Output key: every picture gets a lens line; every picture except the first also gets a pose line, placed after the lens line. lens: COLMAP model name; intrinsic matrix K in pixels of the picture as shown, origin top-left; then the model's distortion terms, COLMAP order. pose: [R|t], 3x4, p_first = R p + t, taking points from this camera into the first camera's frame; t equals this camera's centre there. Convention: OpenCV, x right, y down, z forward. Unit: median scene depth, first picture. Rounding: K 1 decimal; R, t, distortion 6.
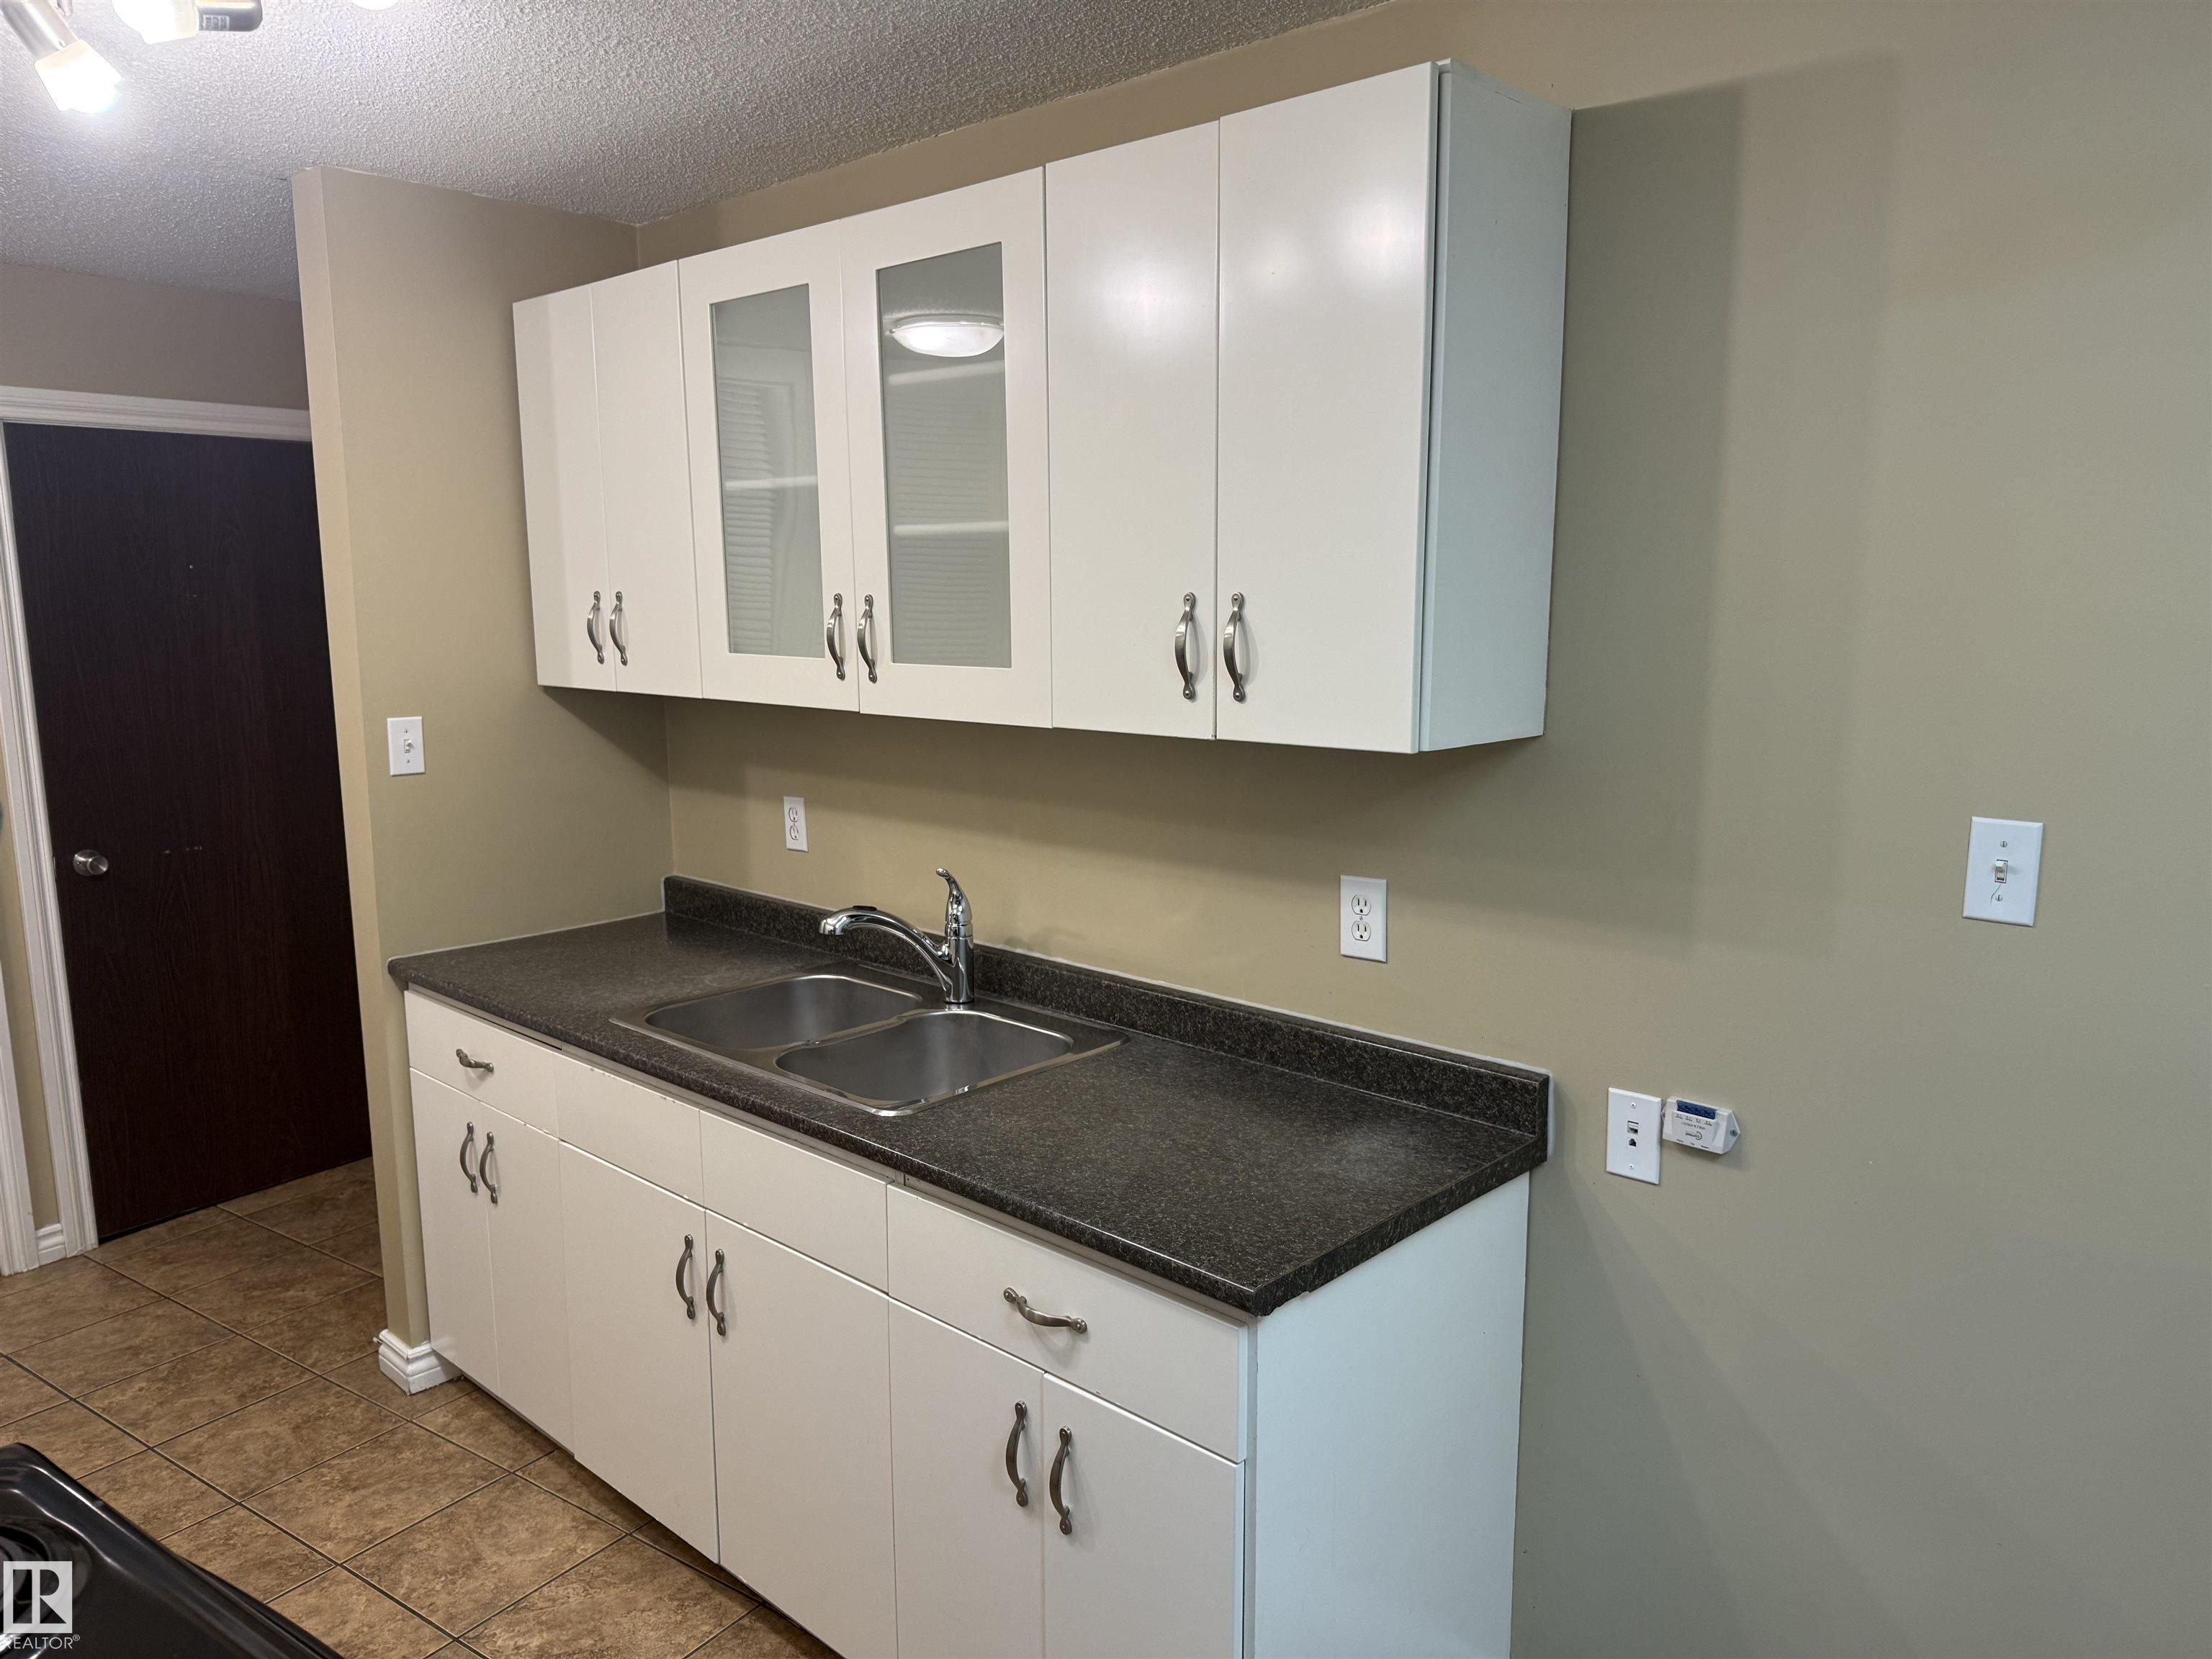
lens RADIAL K [[1562.4, 0, 1106.0], [0, 1562.4, 829.5], [0, 0, 1]] dist [0.100339, -0.169506]
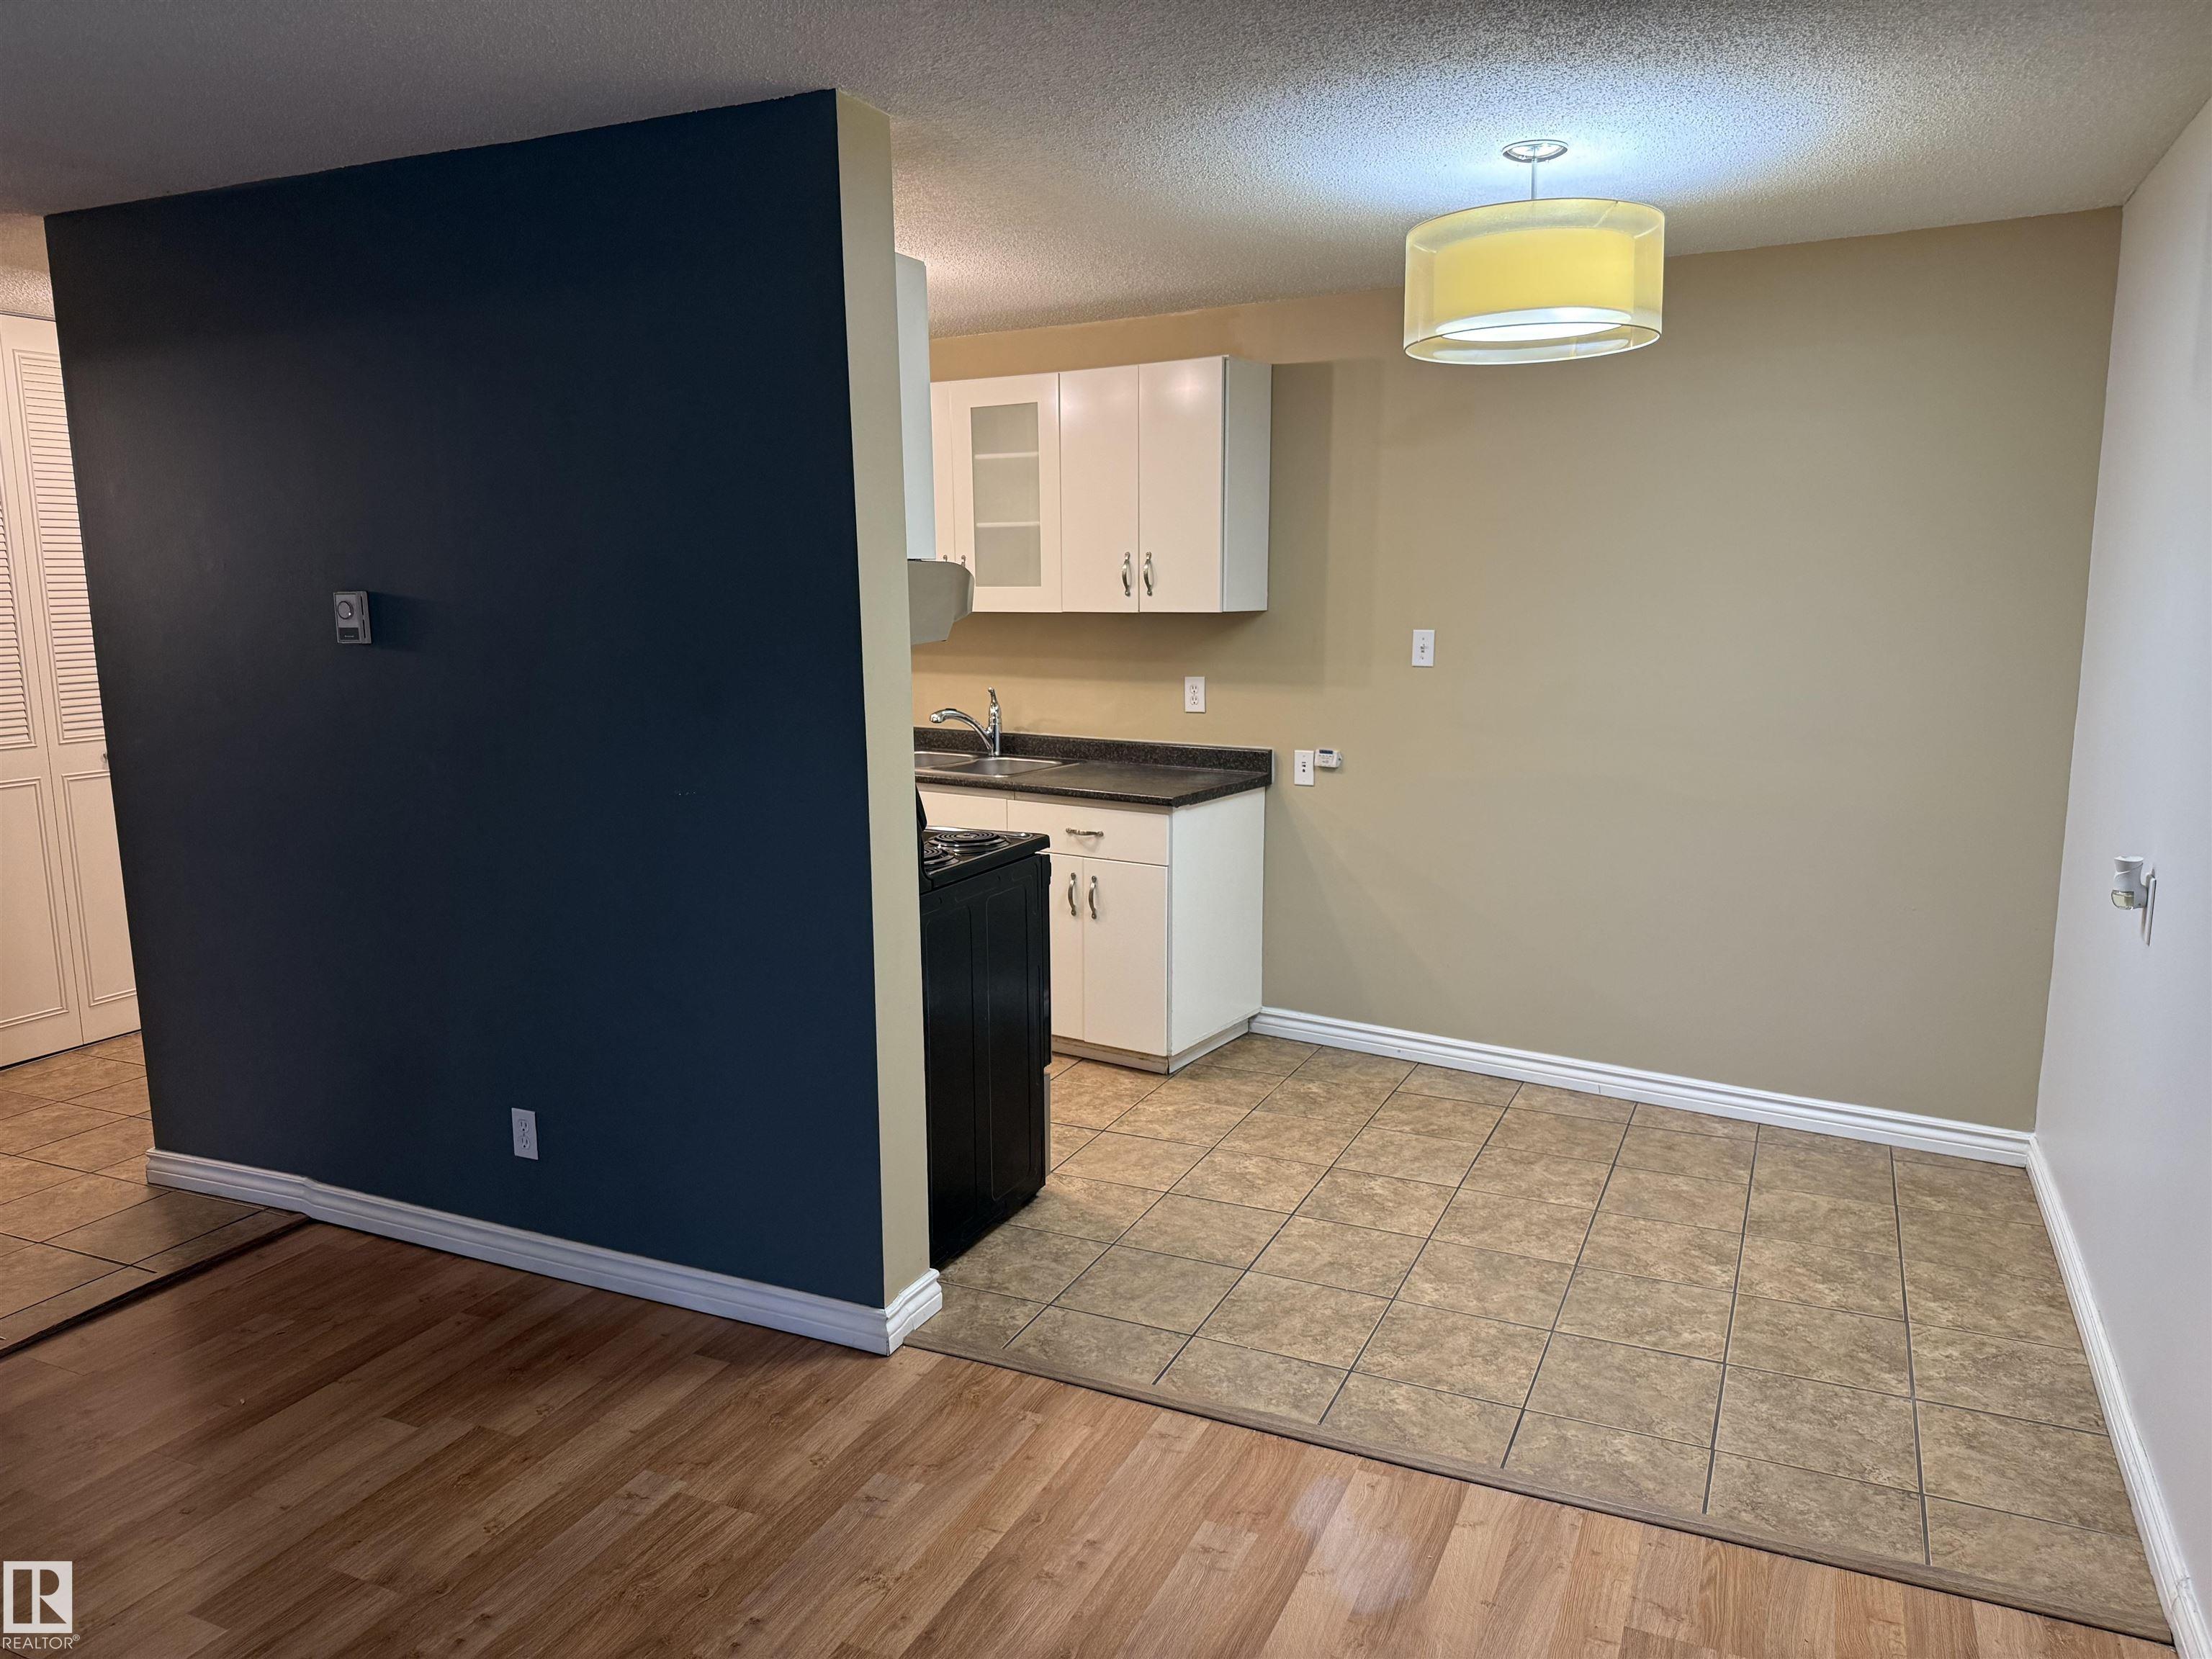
lens RADIAL K [[1541.0, 0, 1116.4], [0, 1541.0, 840.1], [0, 0, 1]] dist [0.158639, -0.230674]
pose [[0.984358, -0.026427, 0.174185, -0.382588], [0.025446, 0.999645, 0.007865, 0.269850], [-0.174332, -0.003310, 0.984681, -1.335877]]
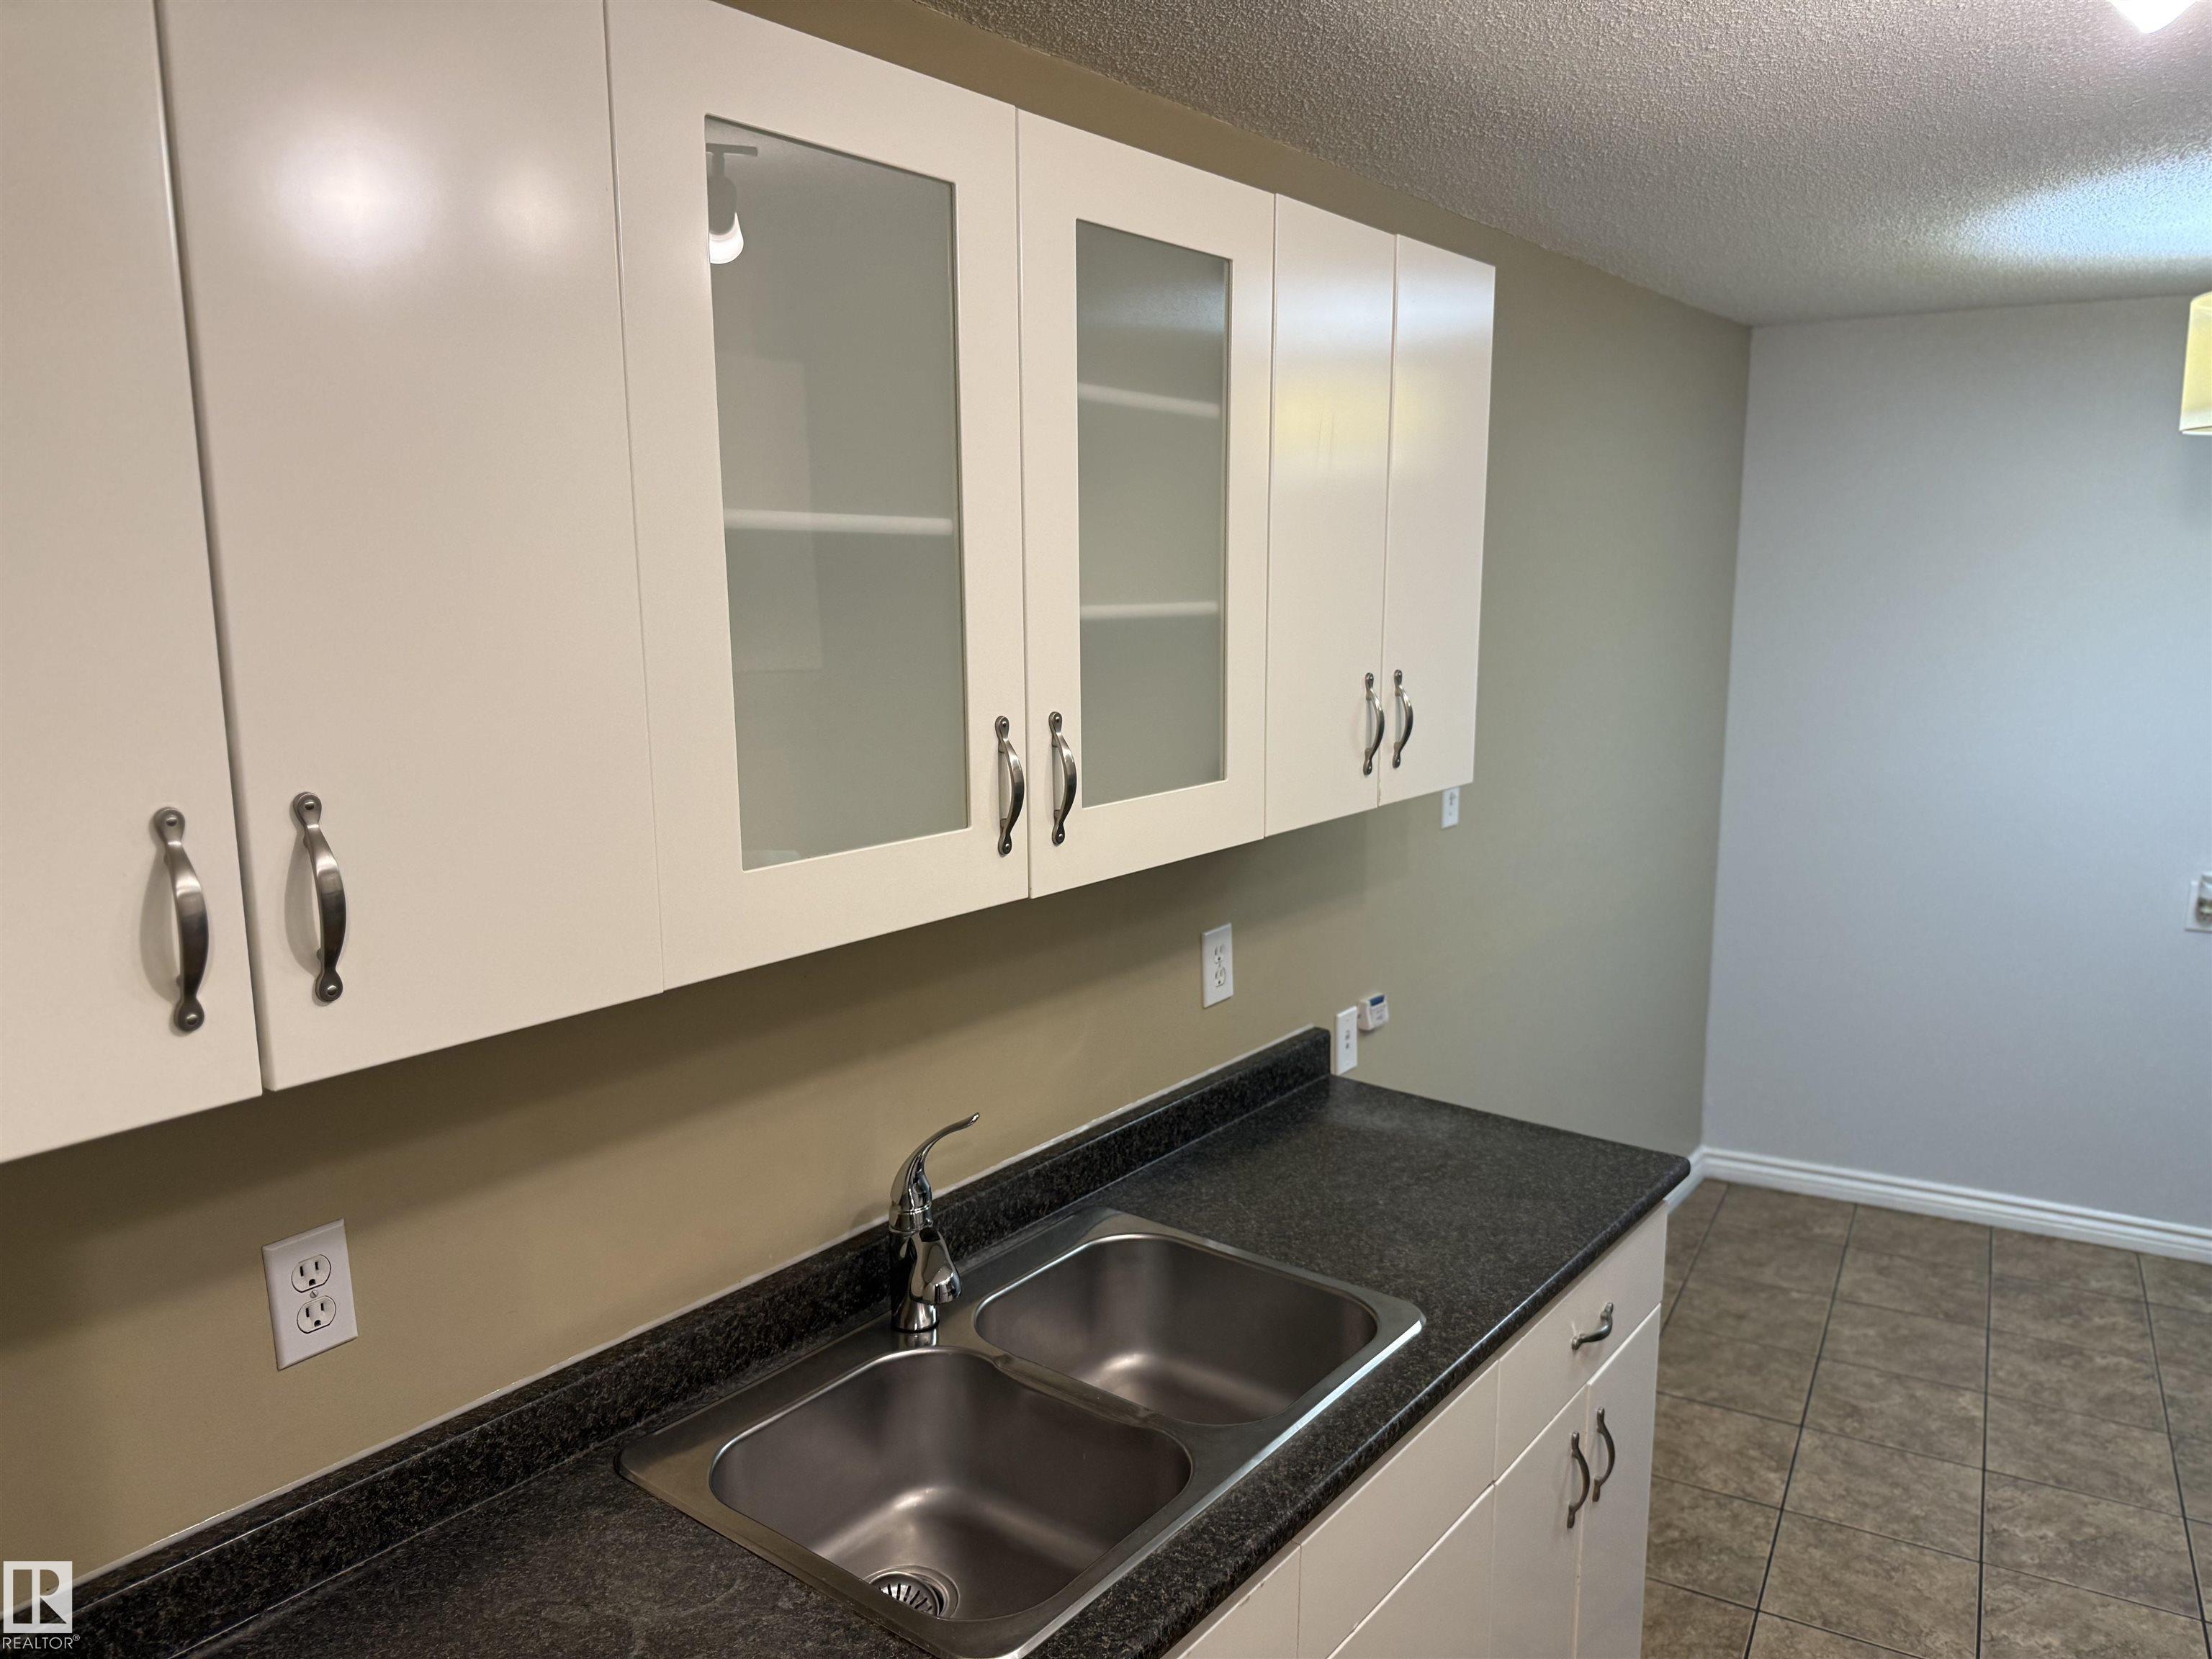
lens RADIAL K [[1592.3, 0, 1120.1], [0, 1592.3, 819.7], [0, 0, 1]] dist [0.010443, -0.006151]
pose [[-0.112987, -0.152815, 0.981775, -0.937028], [0.154755, 0.973337, 0.169312, -0.249535], [-0.981471, 0.171064, -0.086326, 1.217634]]
